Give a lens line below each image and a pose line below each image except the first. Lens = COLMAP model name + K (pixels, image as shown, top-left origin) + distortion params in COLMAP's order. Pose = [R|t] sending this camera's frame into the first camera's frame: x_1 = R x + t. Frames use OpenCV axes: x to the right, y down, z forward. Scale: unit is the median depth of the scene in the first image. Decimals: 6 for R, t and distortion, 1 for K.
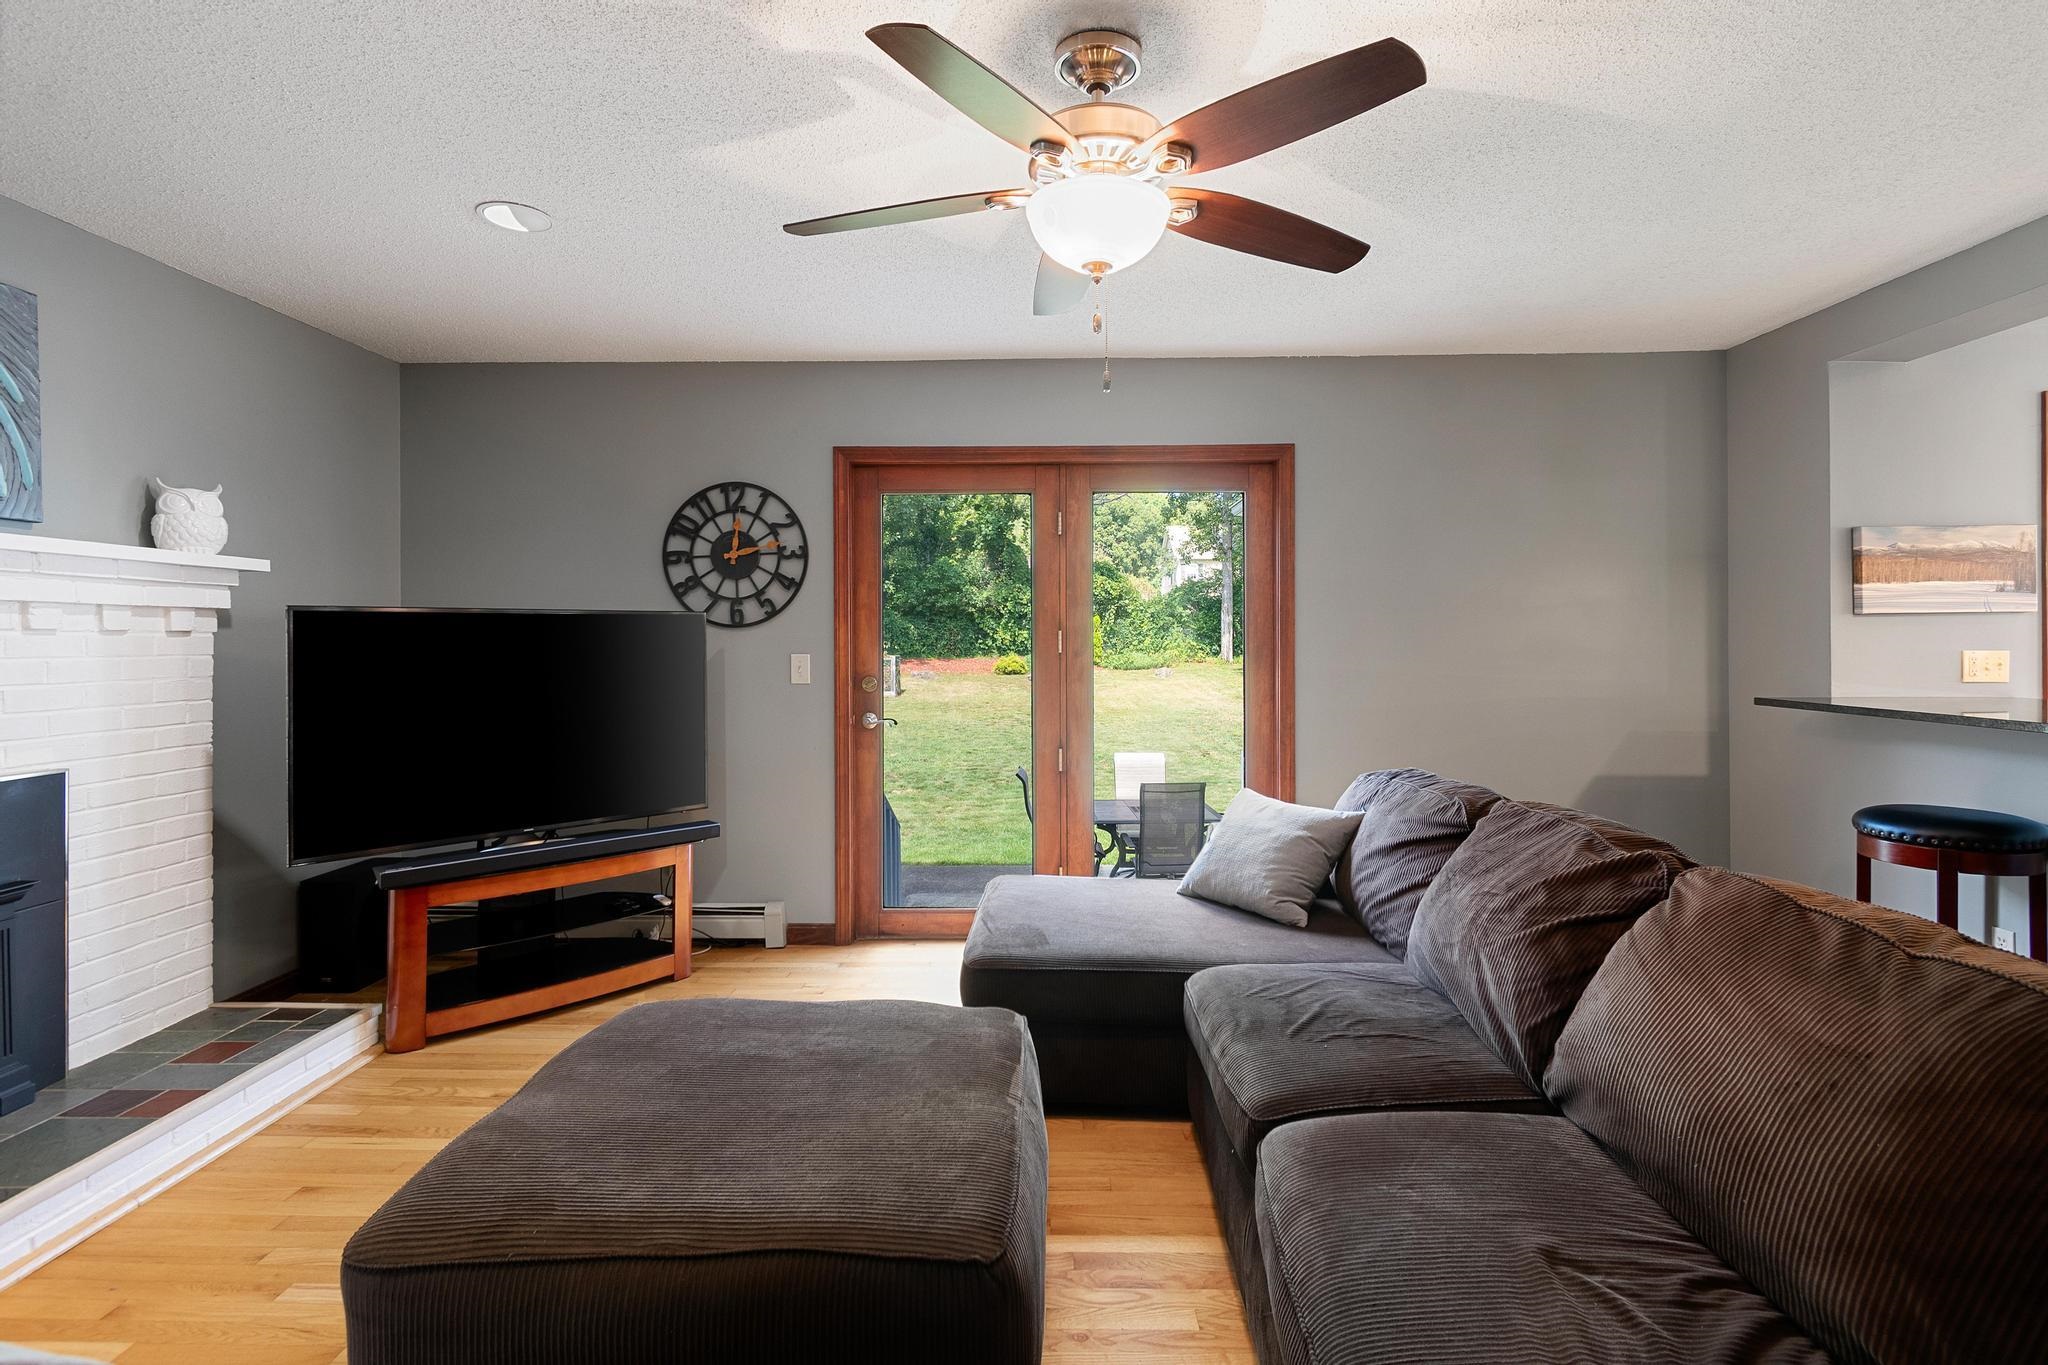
lens RADIAL K [[983.2, 0, 905.9], [0, 983.2, 641.1], [0, 0, 1]] dist [0.003610, -0.002641]
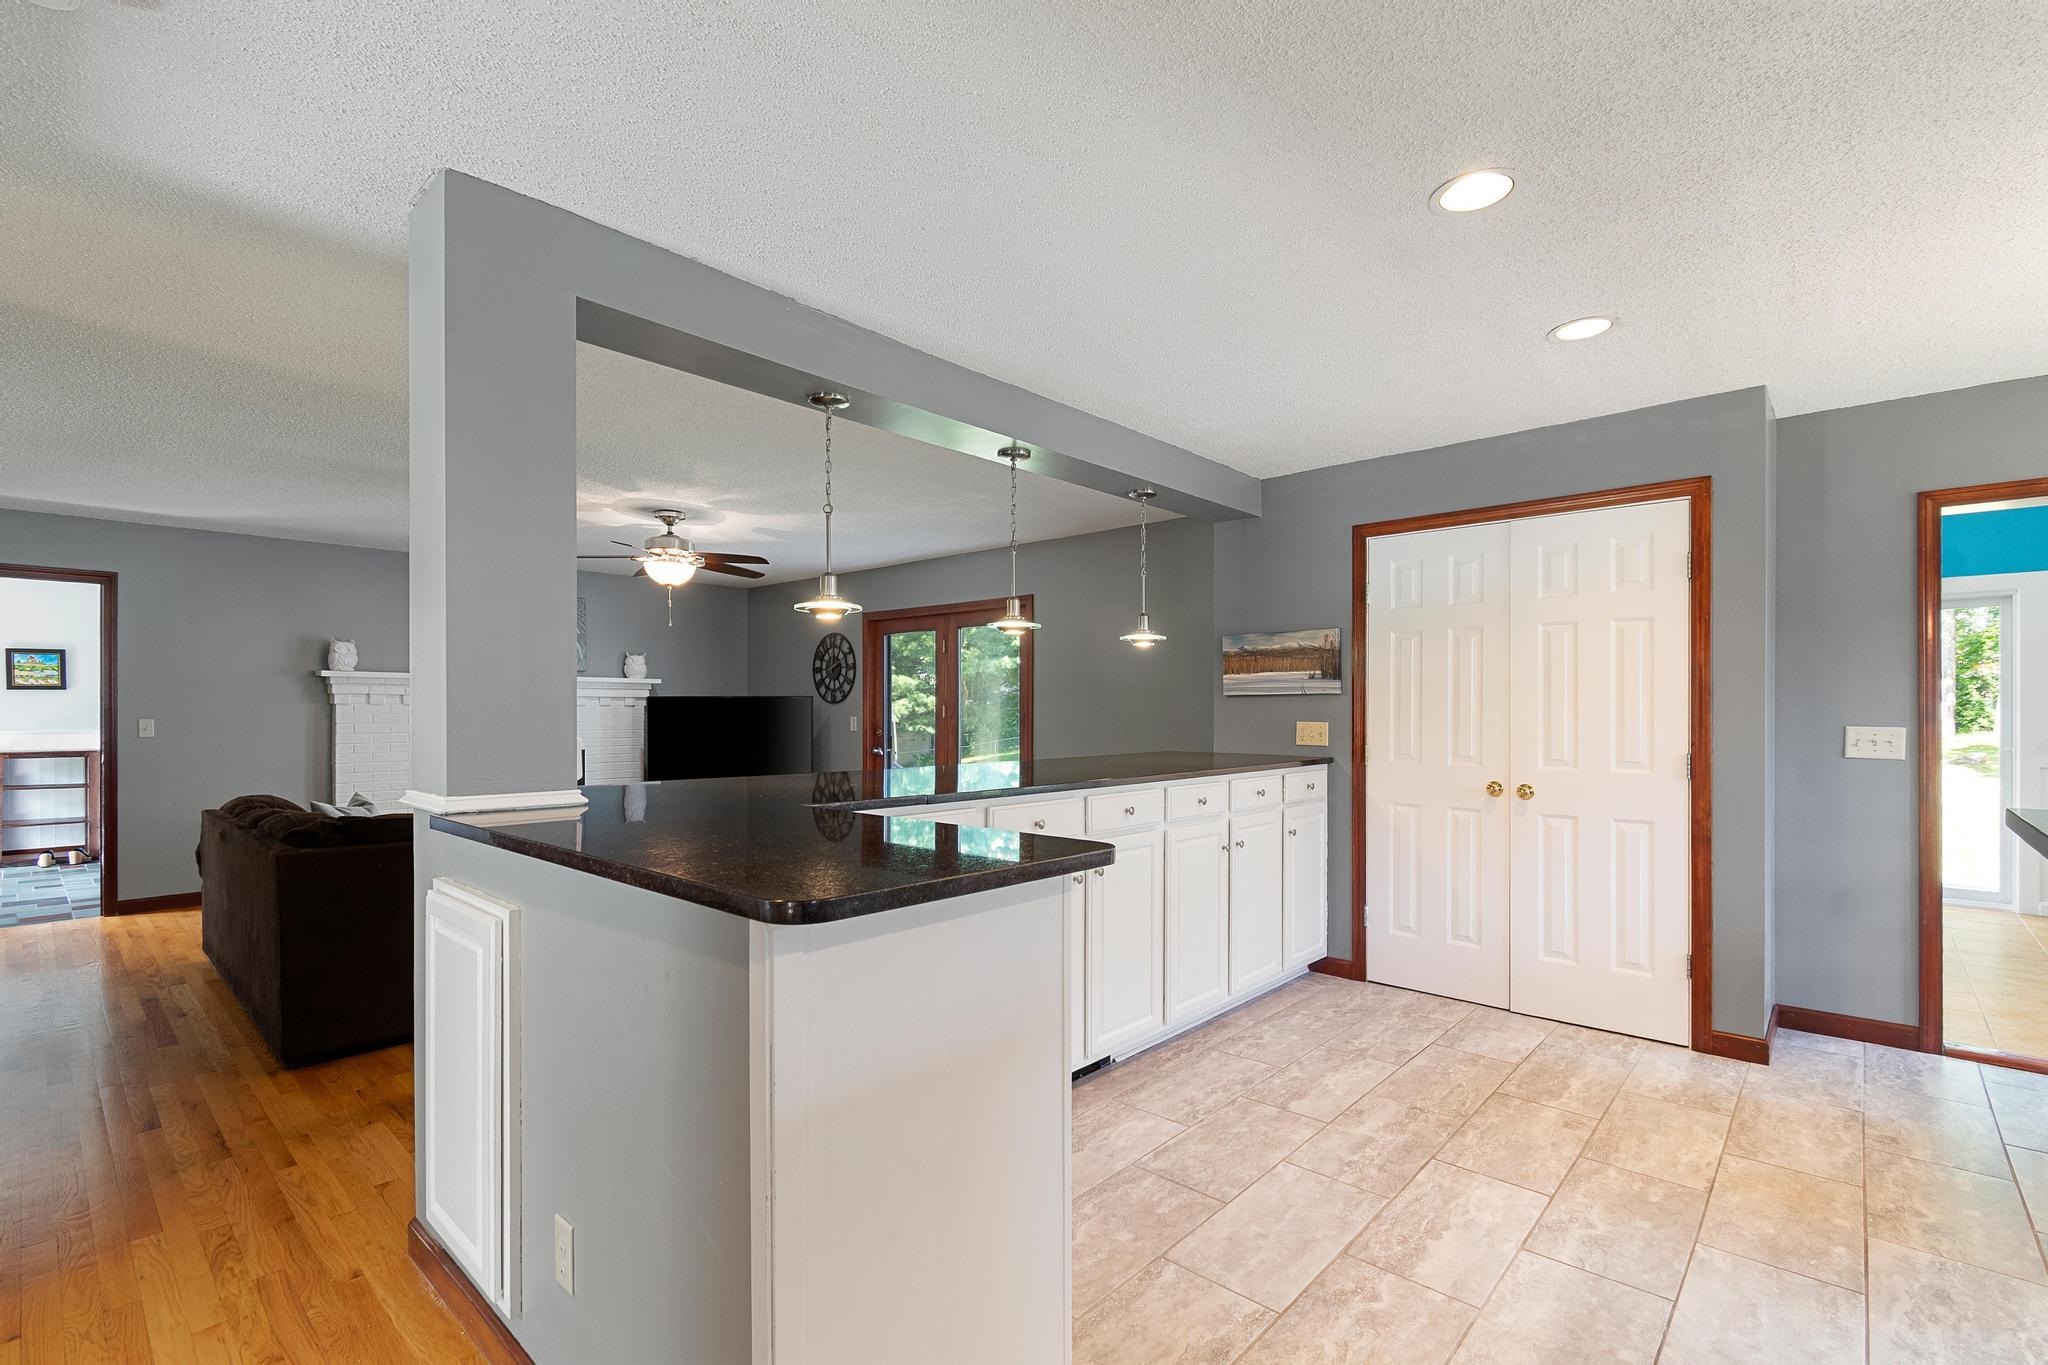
lens RADIAL K [[900.0, 0, 988.3], [0, 900.0, 716.3], [0, 0, 1]] dist [0.003804, -0.001989]
pose [[0.743307, 0.010187, -0.668873, 1.341926], [-0.004106, 0.999935, 0.010666, -0.007749], [0.668938, -0.005182, 0.743300, -0.194250]]
